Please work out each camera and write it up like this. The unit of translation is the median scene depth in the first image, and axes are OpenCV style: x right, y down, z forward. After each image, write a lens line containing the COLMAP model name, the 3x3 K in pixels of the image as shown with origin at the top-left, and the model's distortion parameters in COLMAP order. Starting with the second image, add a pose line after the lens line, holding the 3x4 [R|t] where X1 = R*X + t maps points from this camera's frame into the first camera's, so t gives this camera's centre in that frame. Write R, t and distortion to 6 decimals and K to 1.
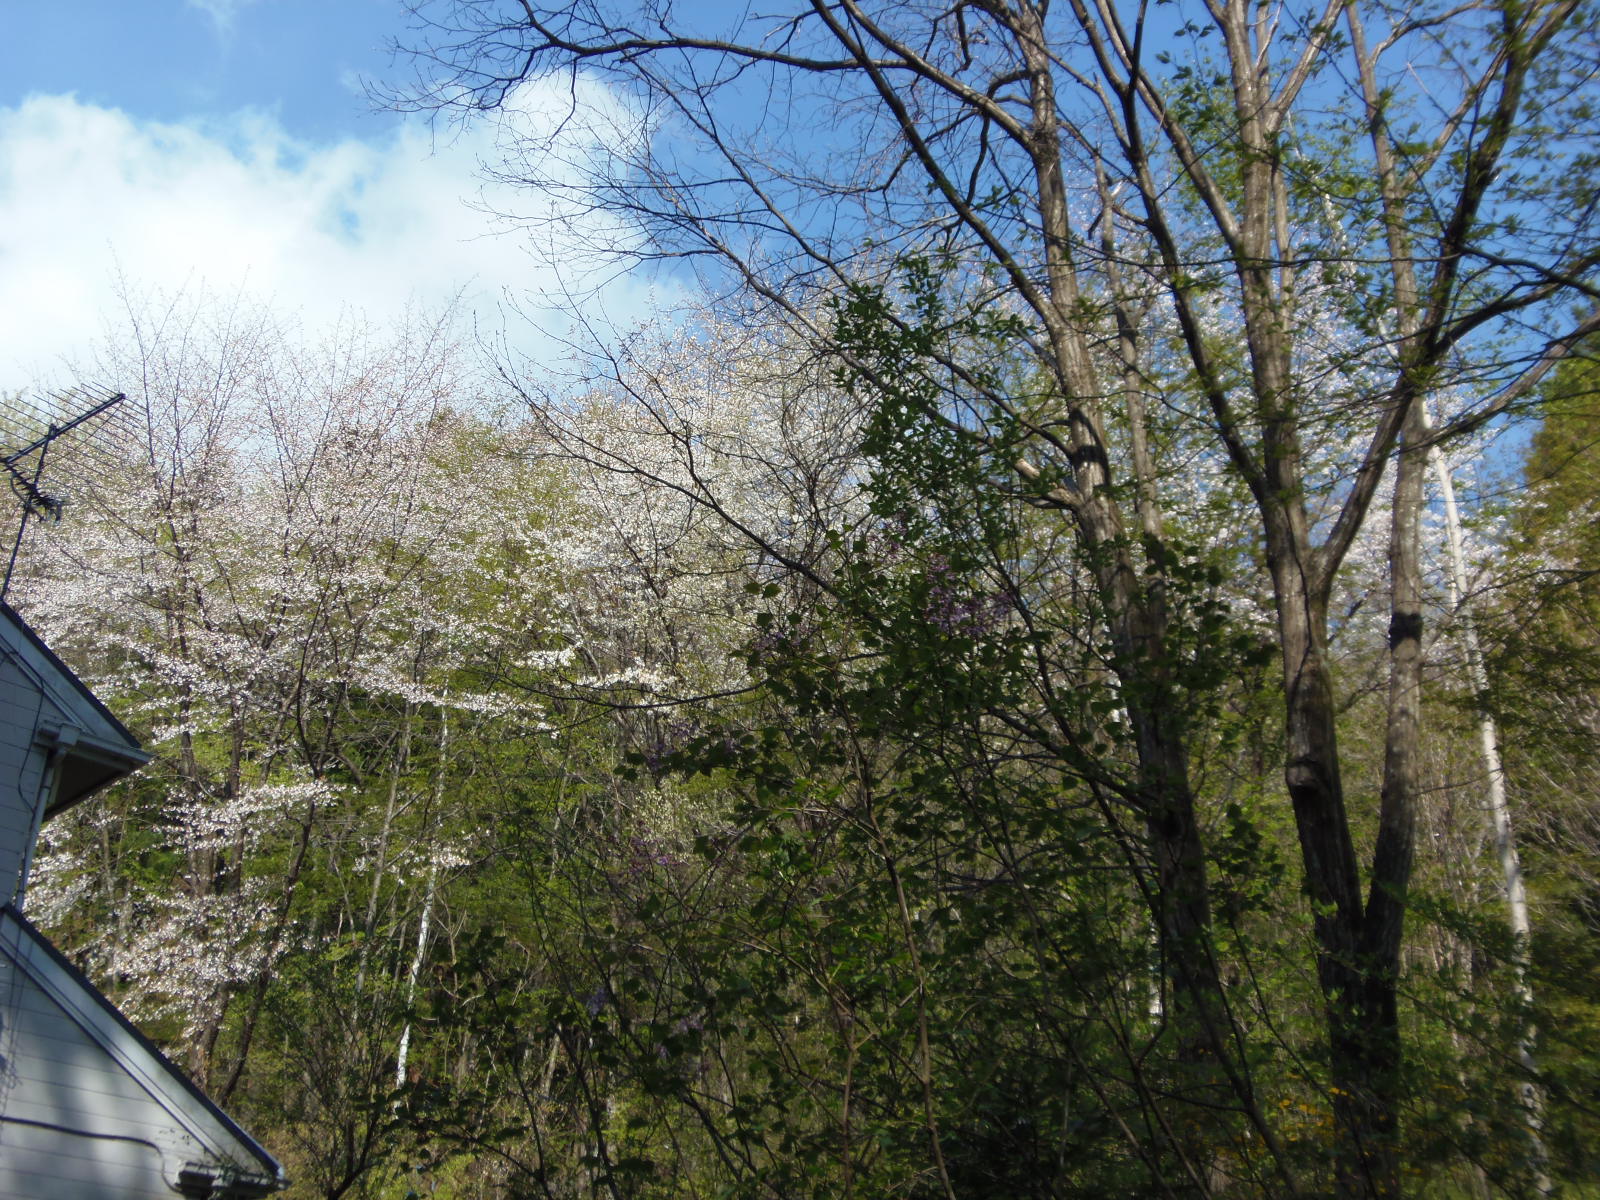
lens RADIAL K [[1635.2, 0, 792.4], [0, 1635.2, 591.6], [0, 0, 1]] dist [-0.022628, 0.000000]
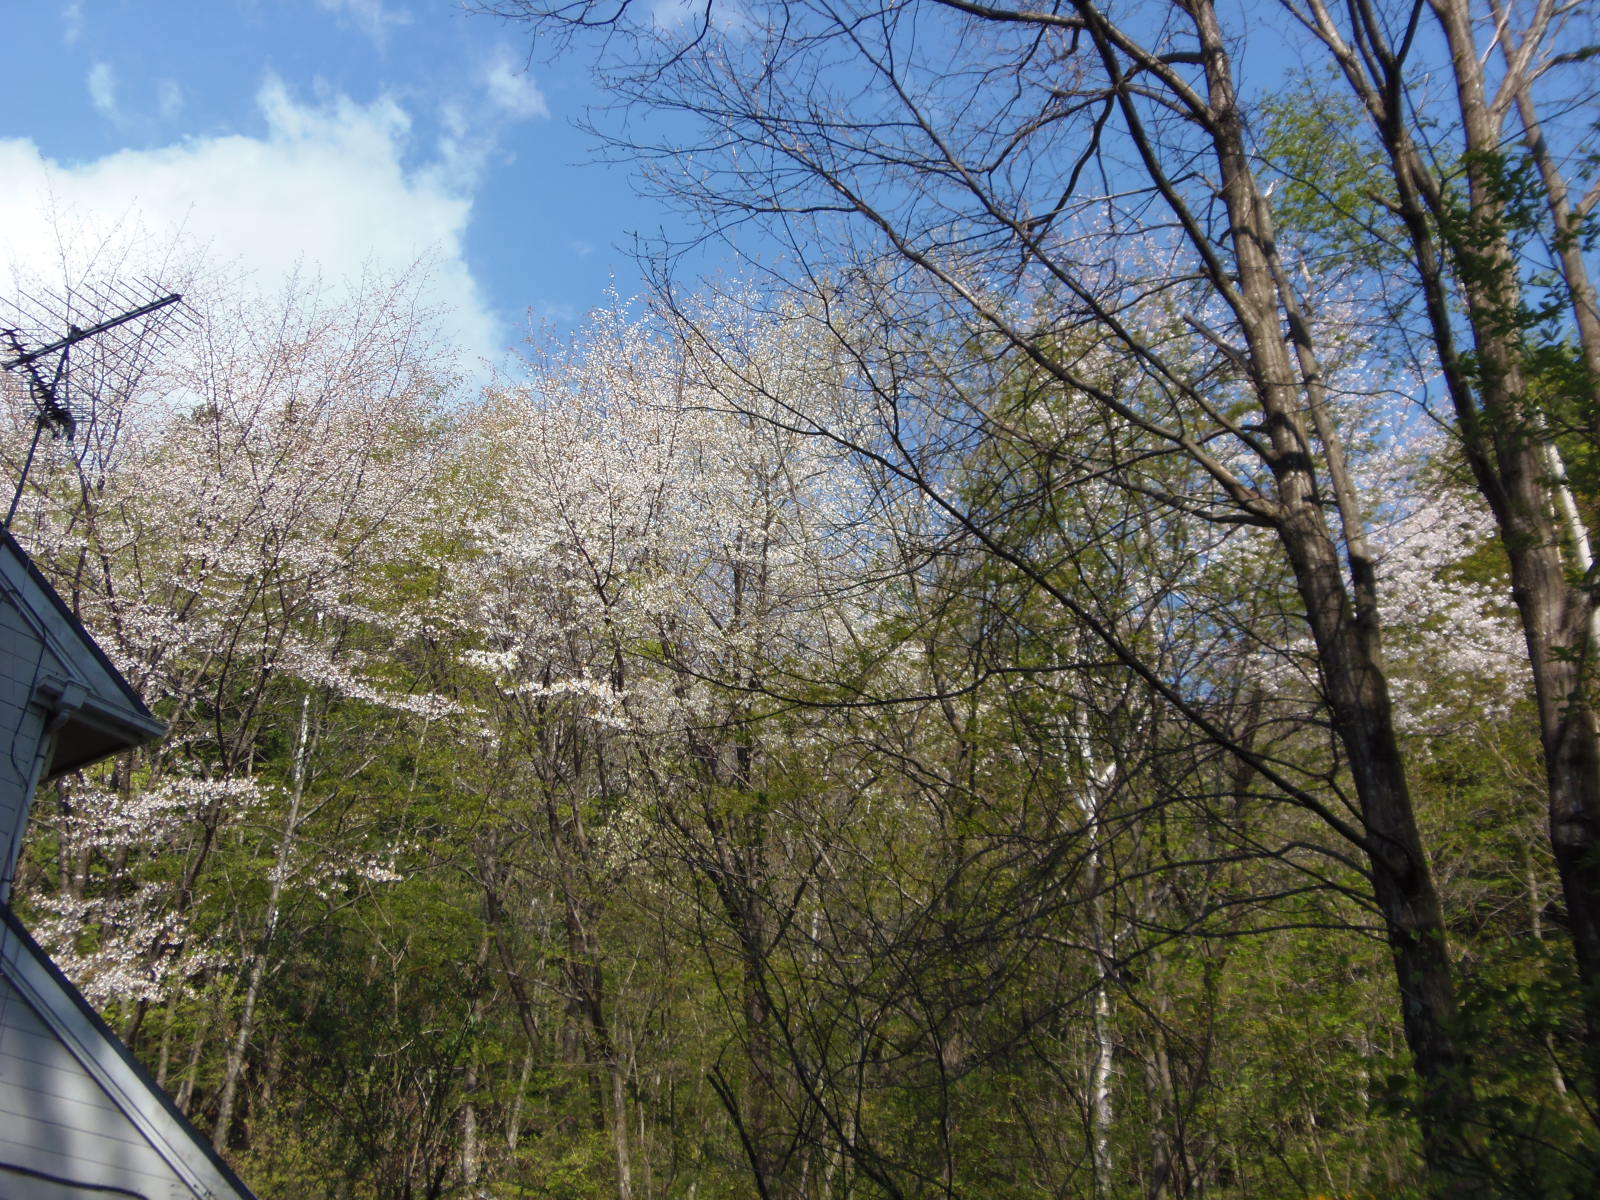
lens RADIAL K [[1635.2, 0, 782.7], [0, 1635.2, 587.3], [0, 0, 1]] dist [-0.022628, 0.000000]
pose [[0.990121, 0.076978, 0.117196, -0.172782], [-0.073688, 0.996763, -0.032157, 0.030322], [-0.119292, 0.023203, 0.992588, 0.120753]]
